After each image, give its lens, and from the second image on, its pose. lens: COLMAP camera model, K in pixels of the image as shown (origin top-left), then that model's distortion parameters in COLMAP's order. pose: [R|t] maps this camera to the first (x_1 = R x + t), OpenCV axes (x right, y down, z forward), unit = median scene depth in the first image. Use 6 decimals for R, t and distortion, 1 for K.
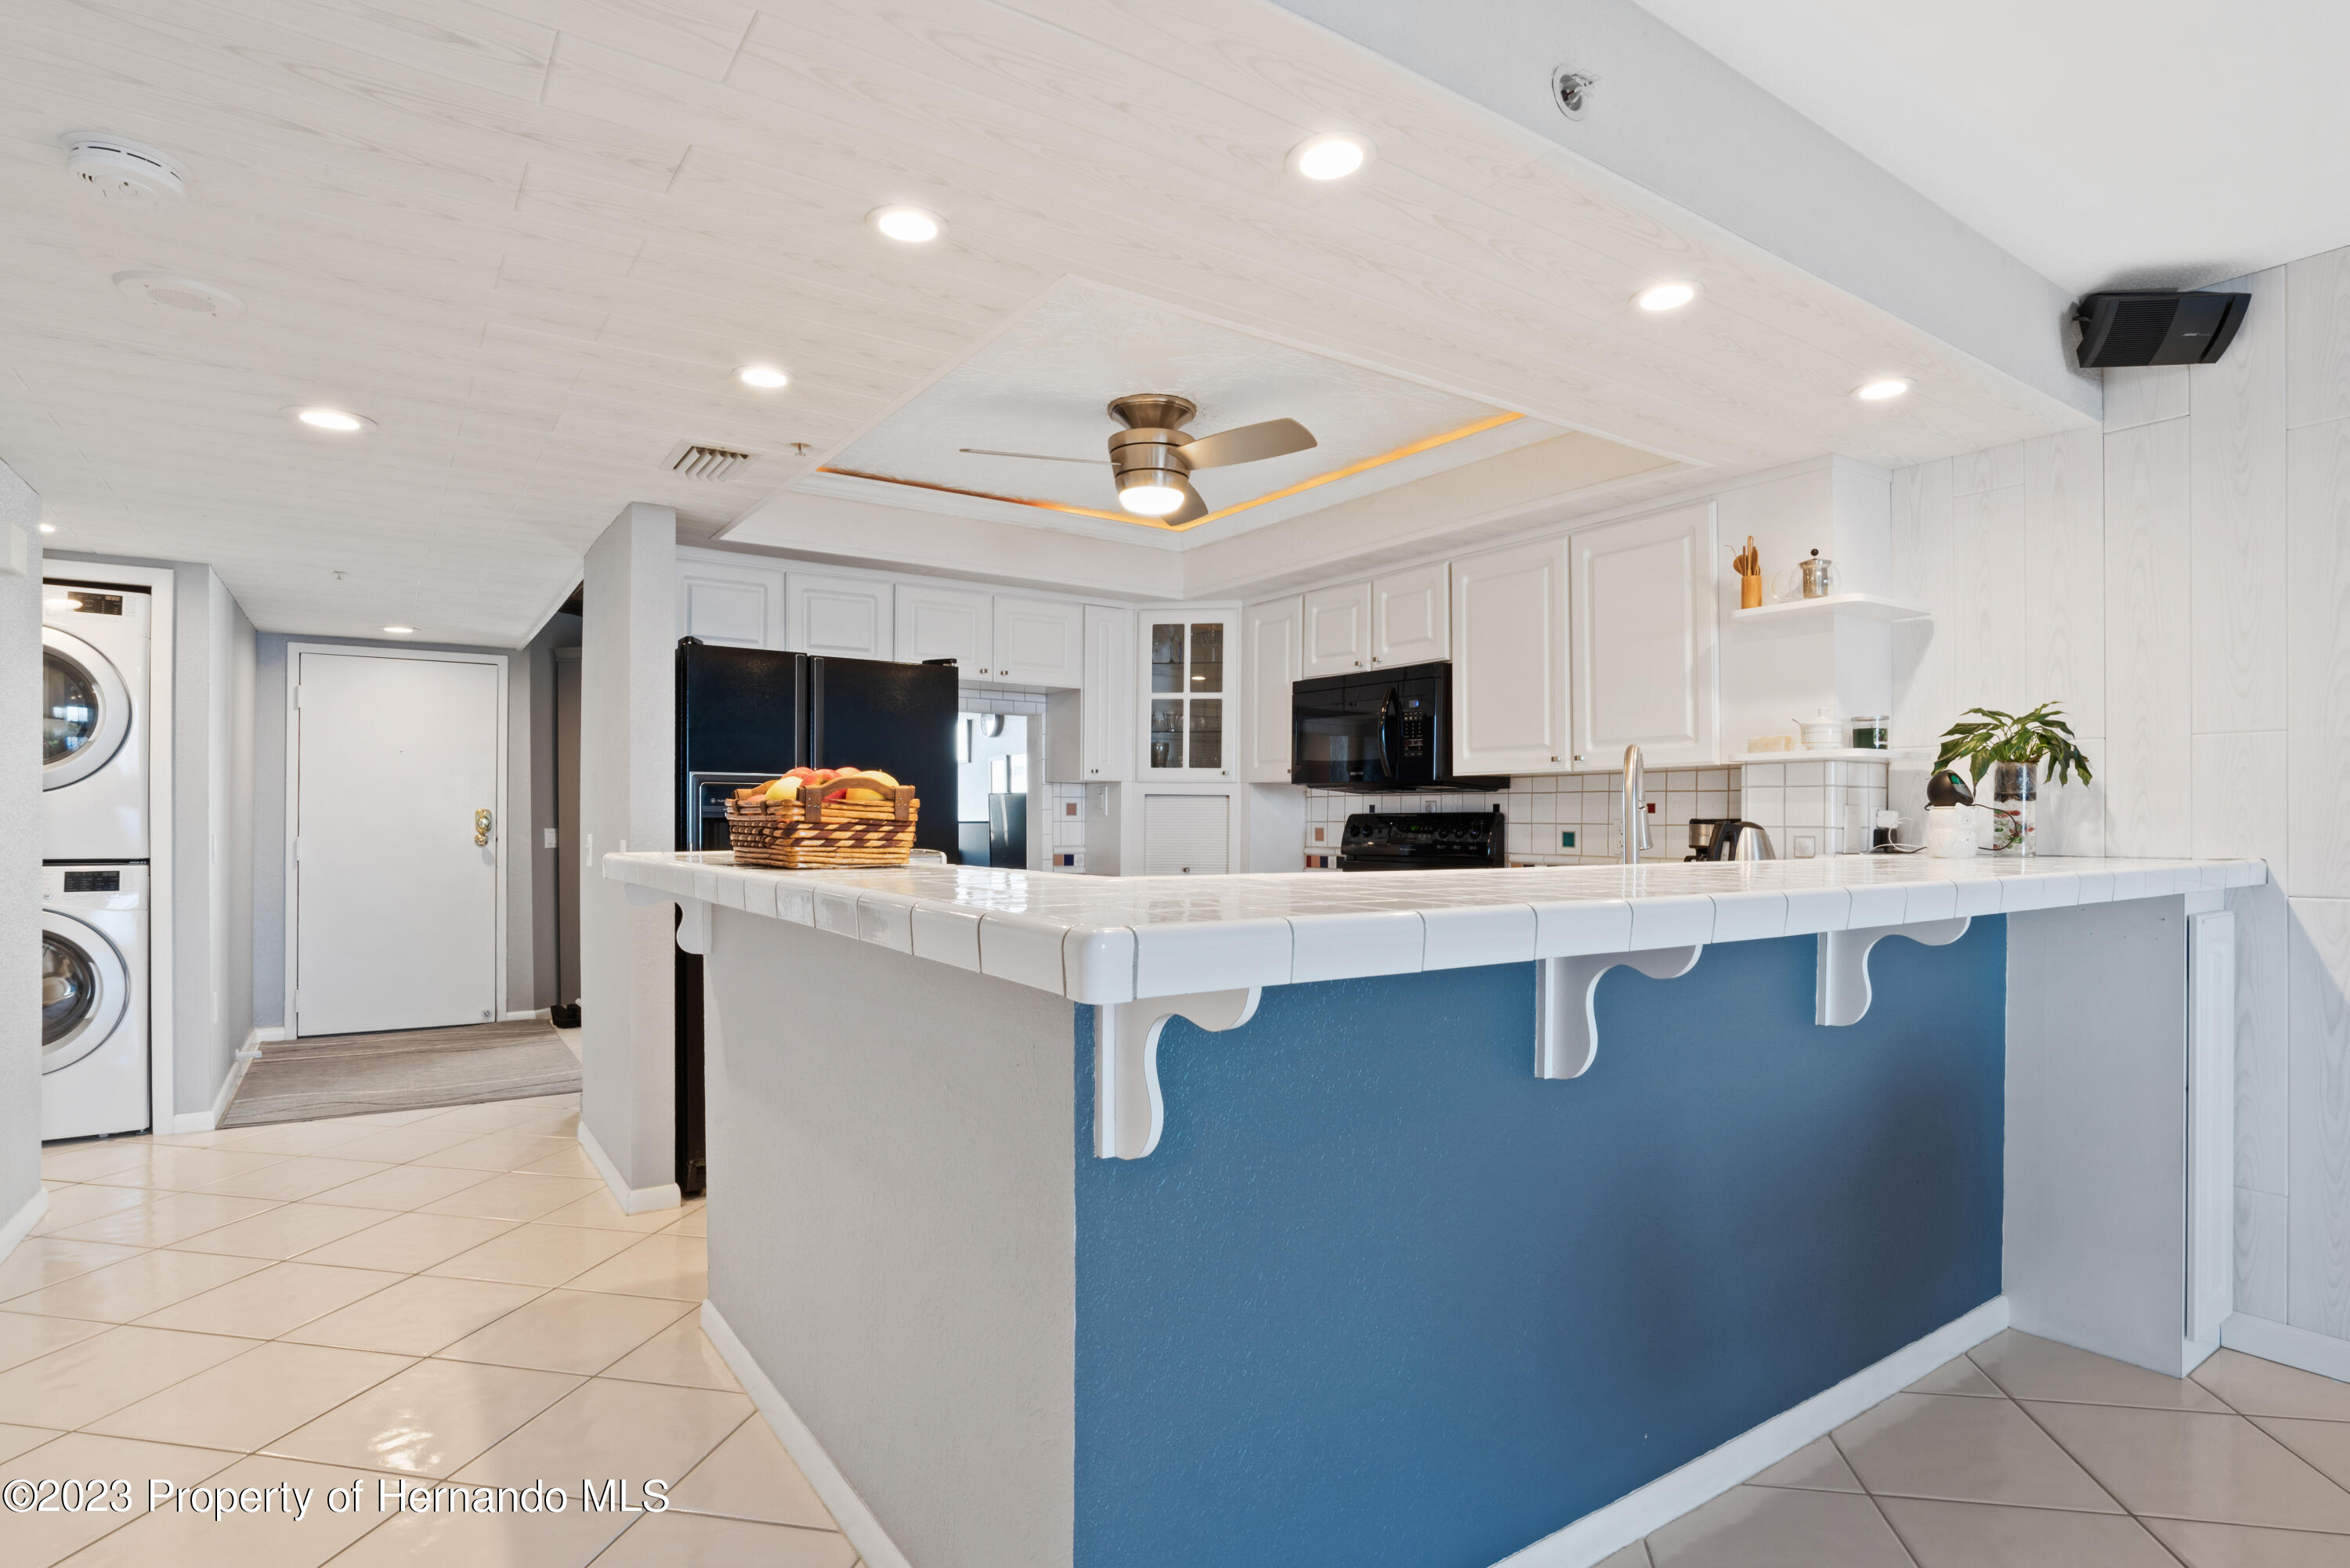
lens RADIAL K [[1228.2, 0, 1174.1], [0, 1228.2, 814.5], [0, 0, 1]] dist [-0.036338, -0.000288]
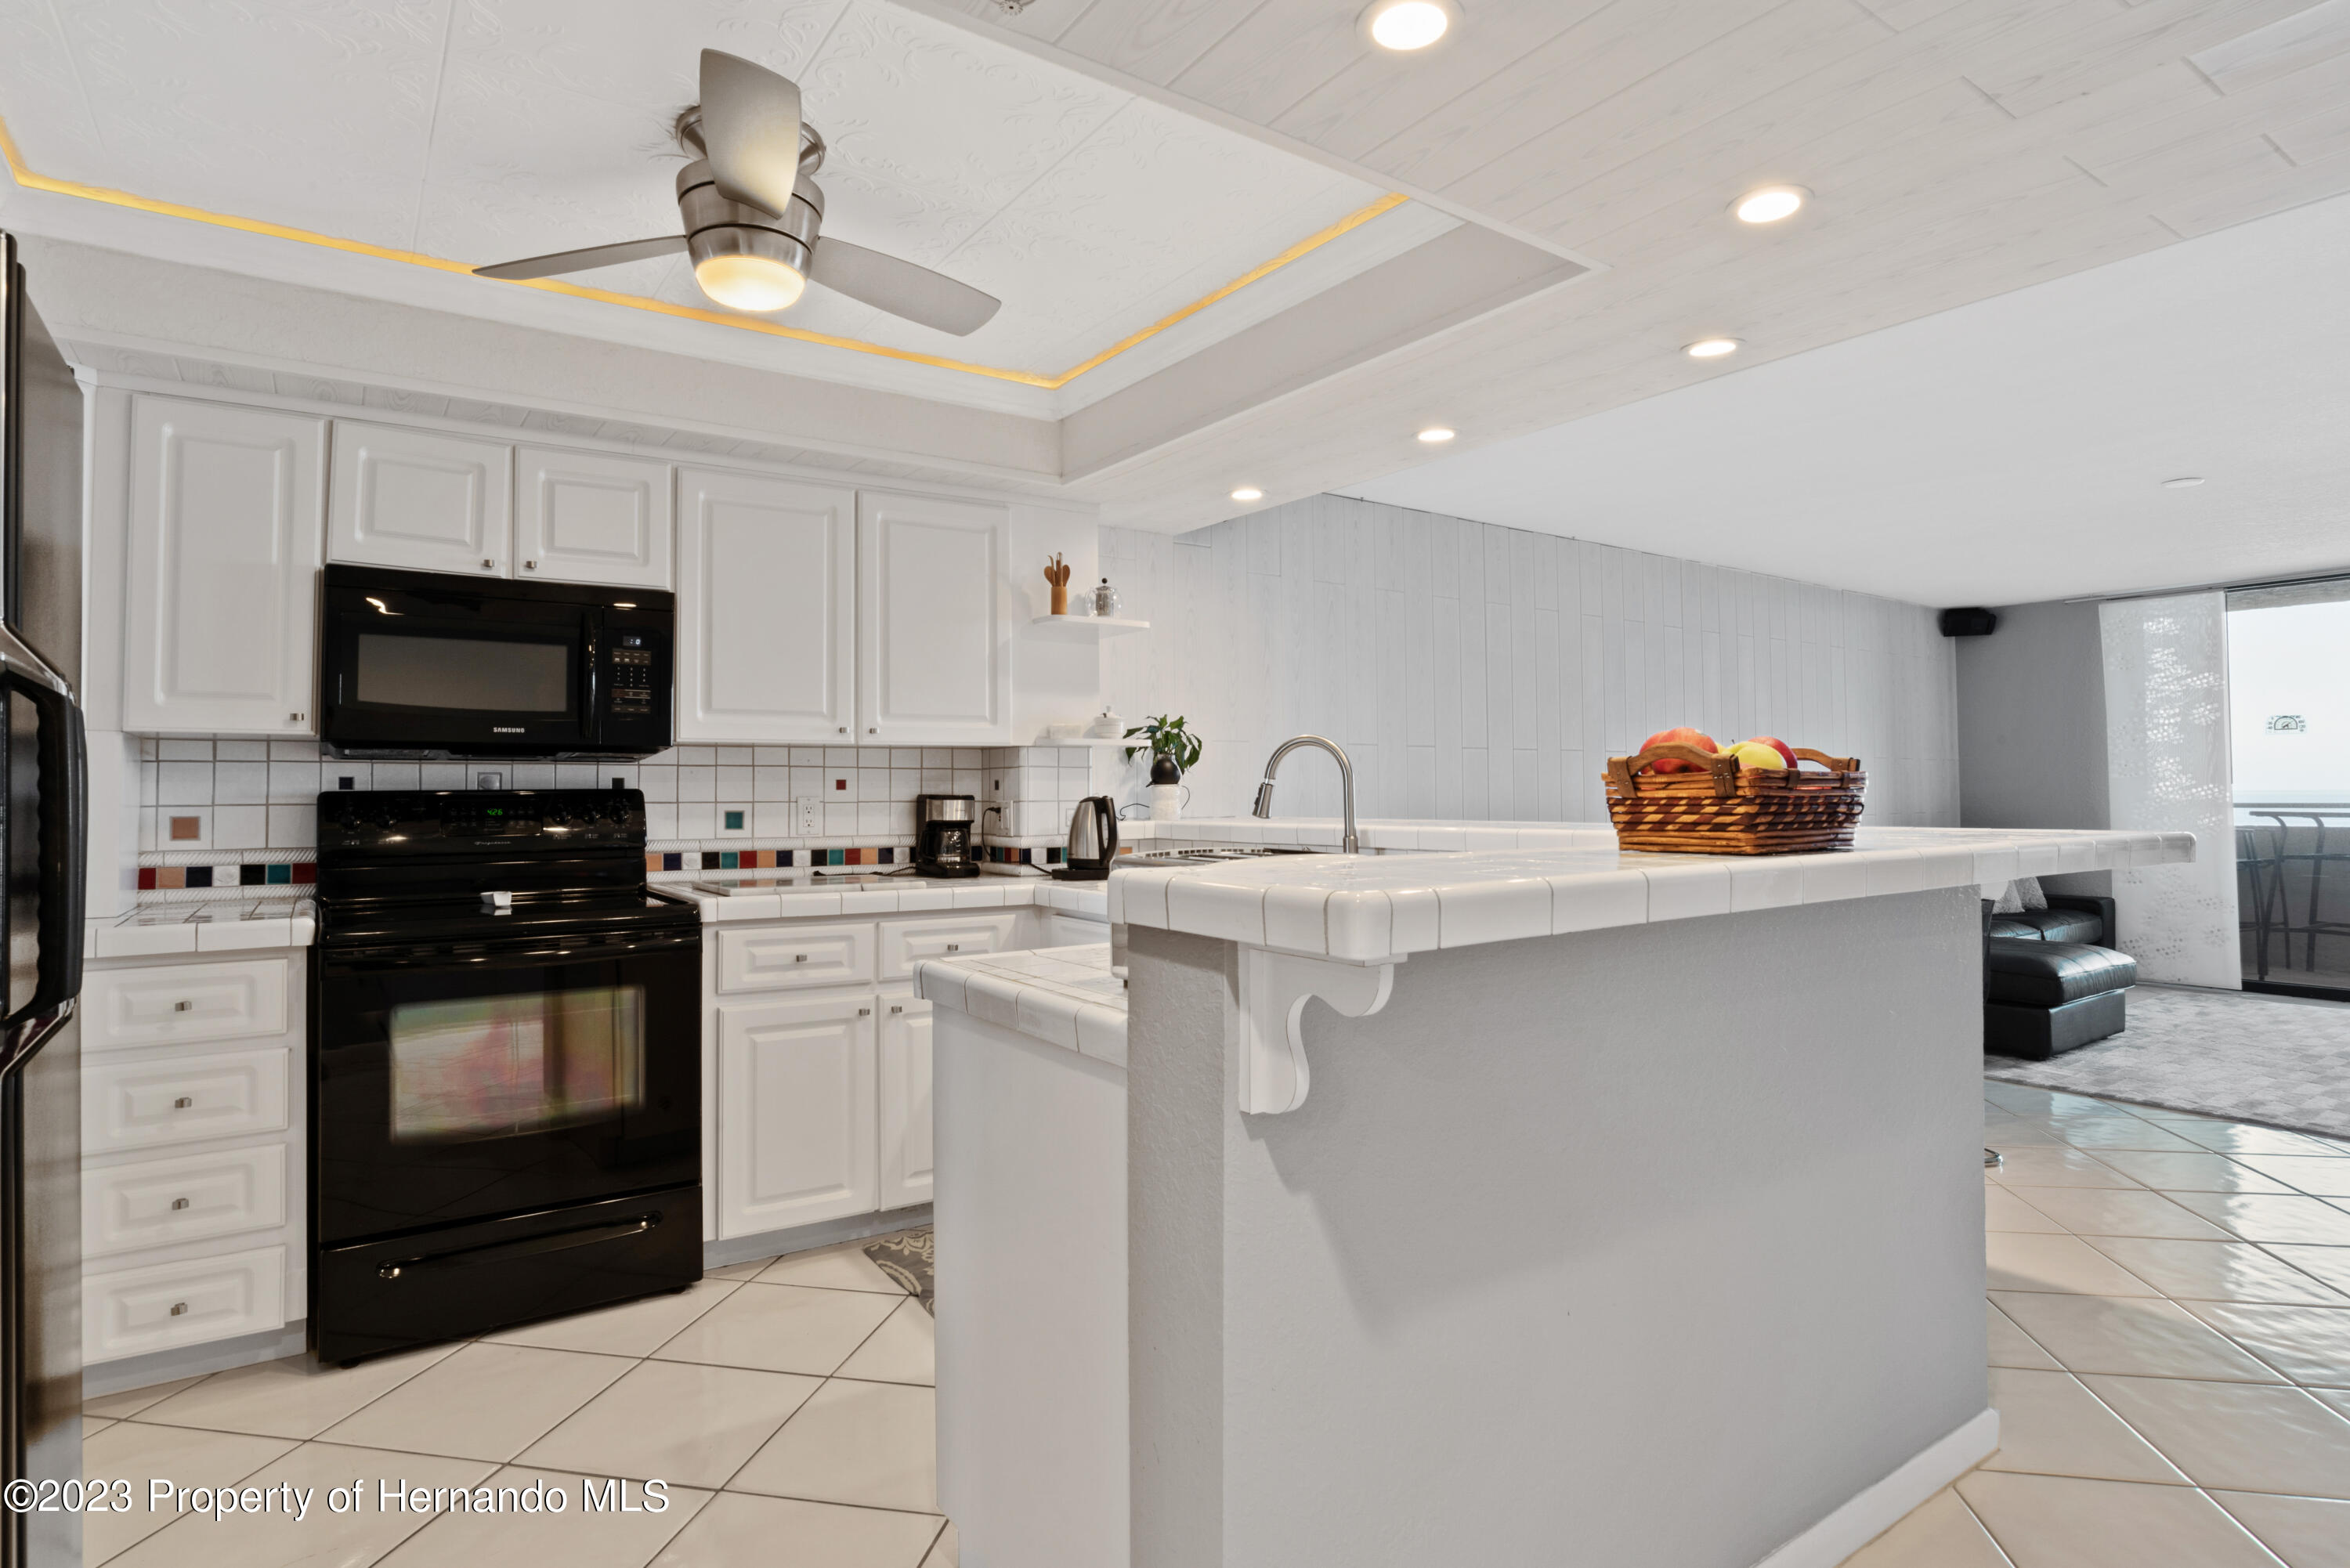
lens RADIAL K [[1209.1, 0, 1175.0], [0, 1209.1, 784.0], [0, 0, 1]] dist [-0.031372, 0.021391]
pose [[0.005887, 0.004489, 0.999973, -0.524534], [0.003069, 0.999985, -0.004507, -0.000418], [-0.999978, 0.003096, 0.005874, 0.673239]]
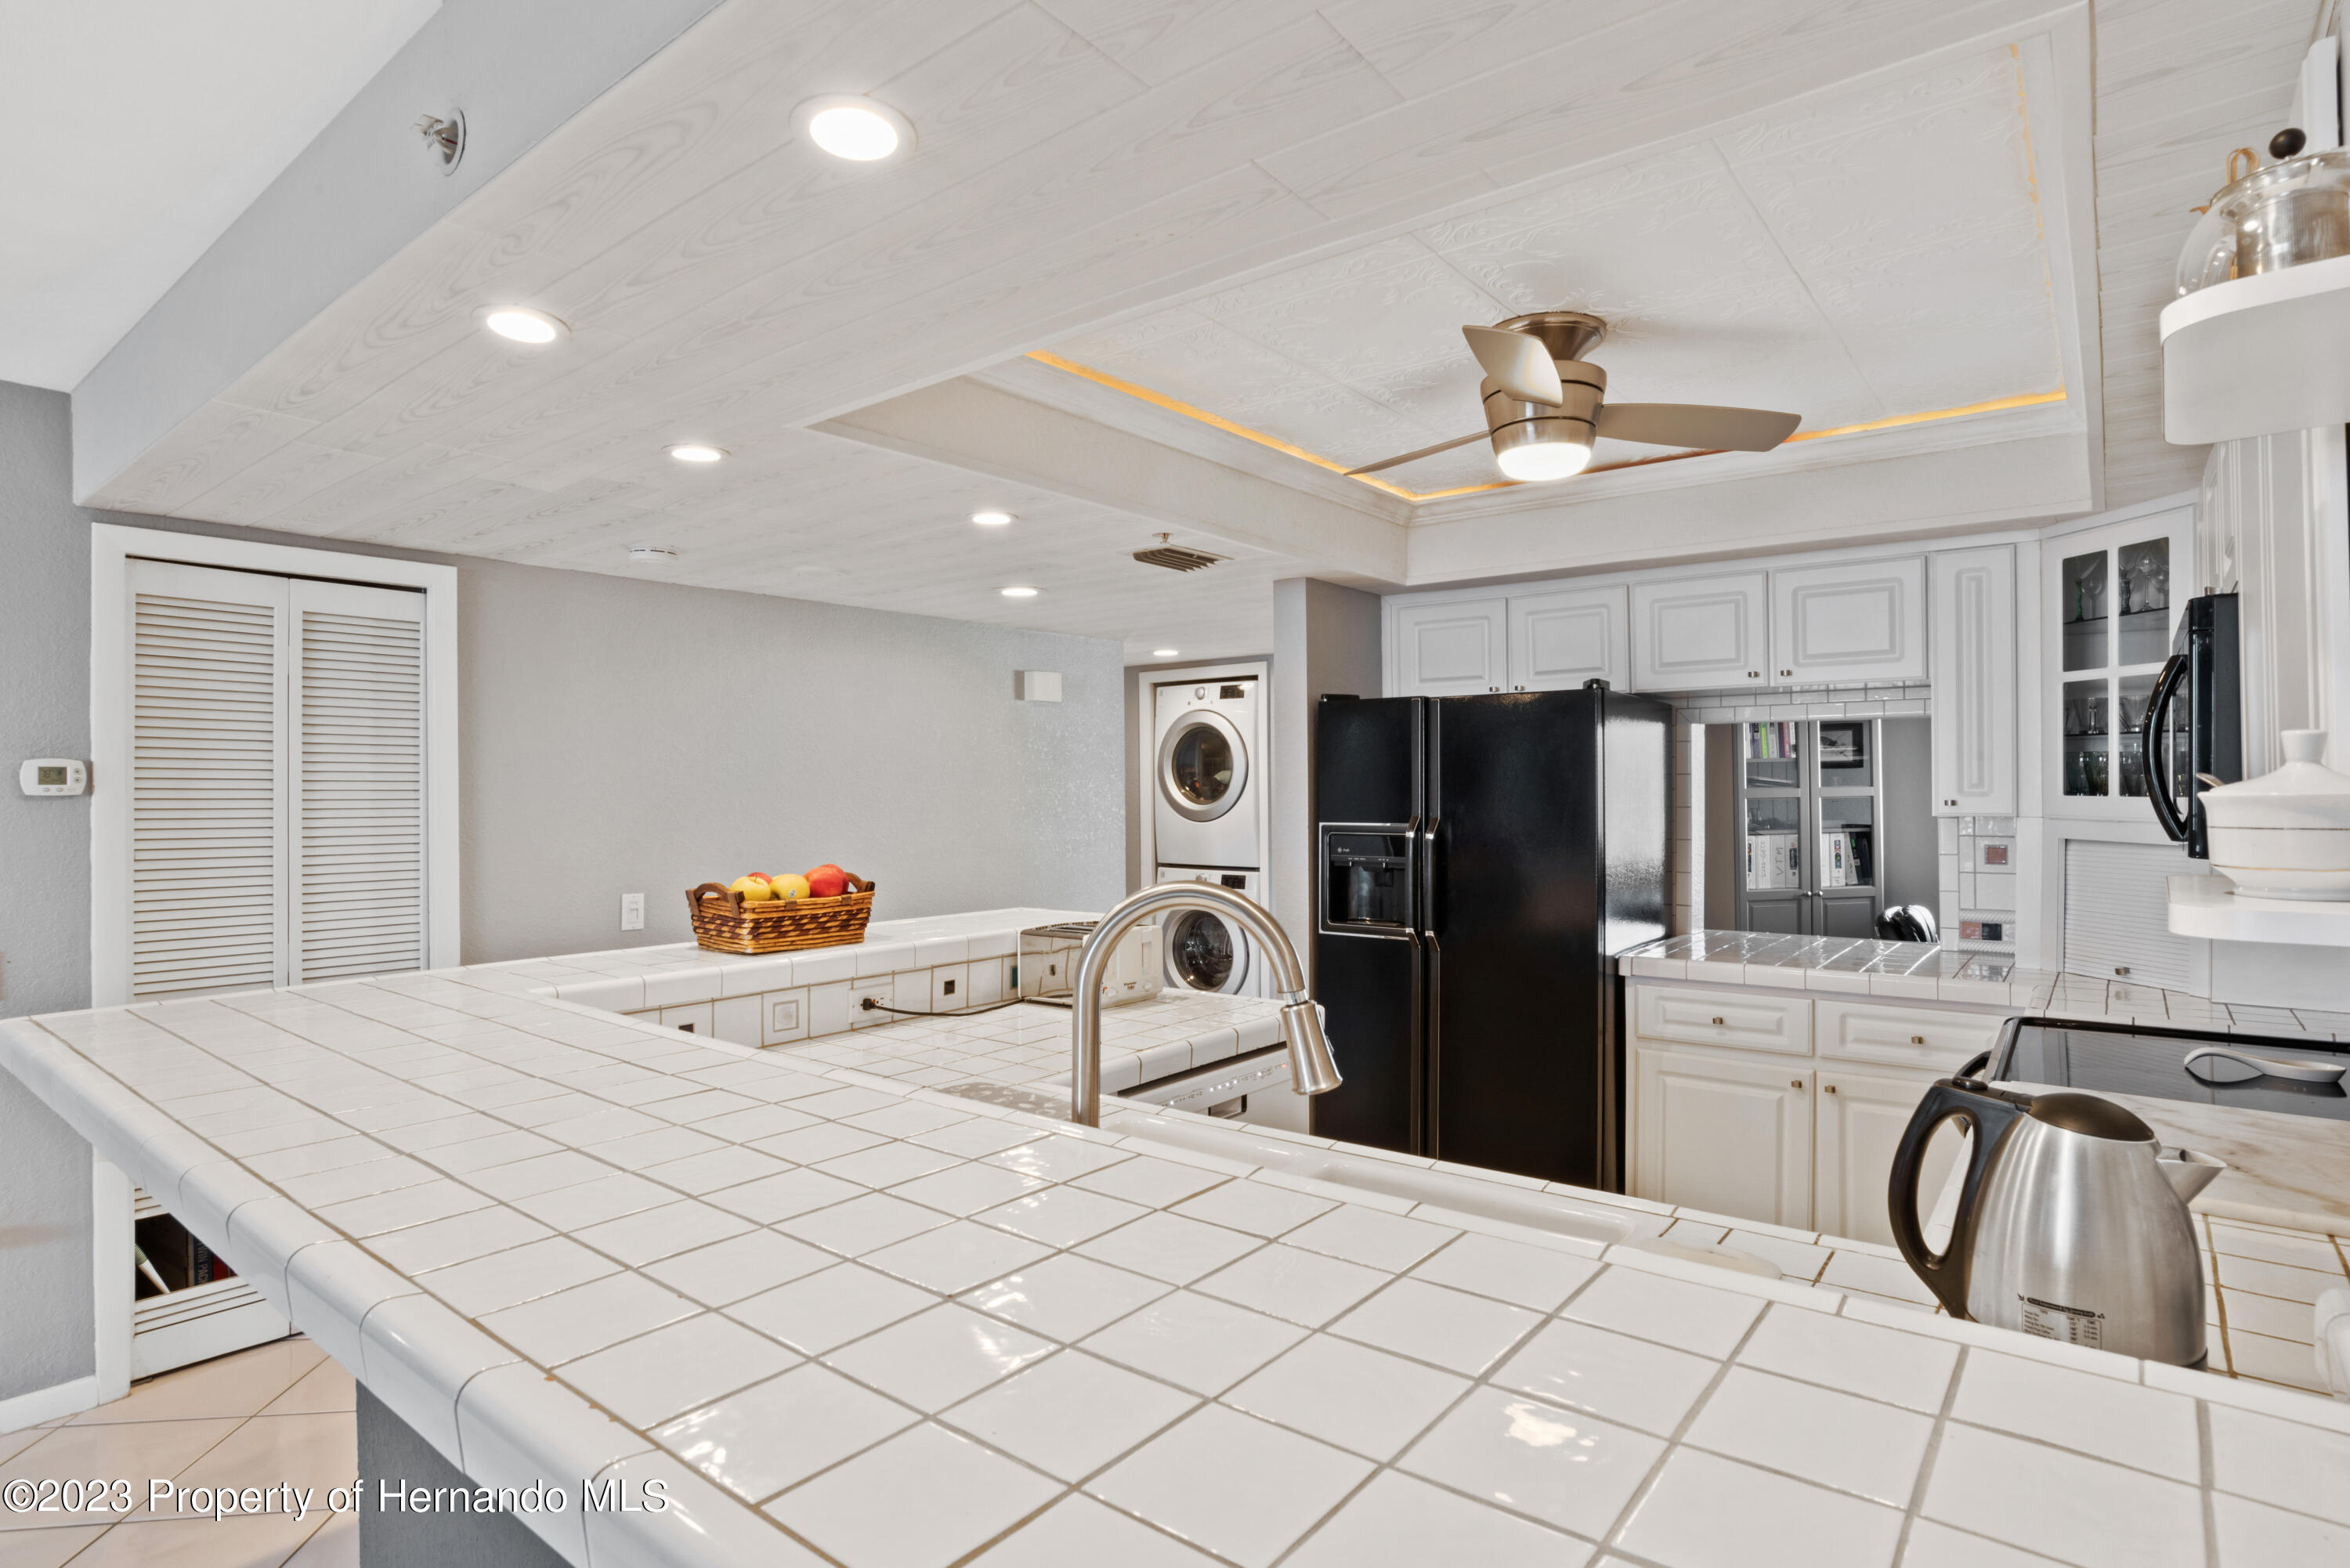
lens RADIAL K [[1209.1, 0, 1175.0], [0, 1209.1, 784.0], [0, 0, 1]] dist [-0.031372, 0.021391]
pose [[0.303077, -0.010329, -0.952910, 0.518491], [0.011447, 0.999909, -0.007197, -0.056395], [0.952897, -0.008726, 0.303167, 0.508483]]
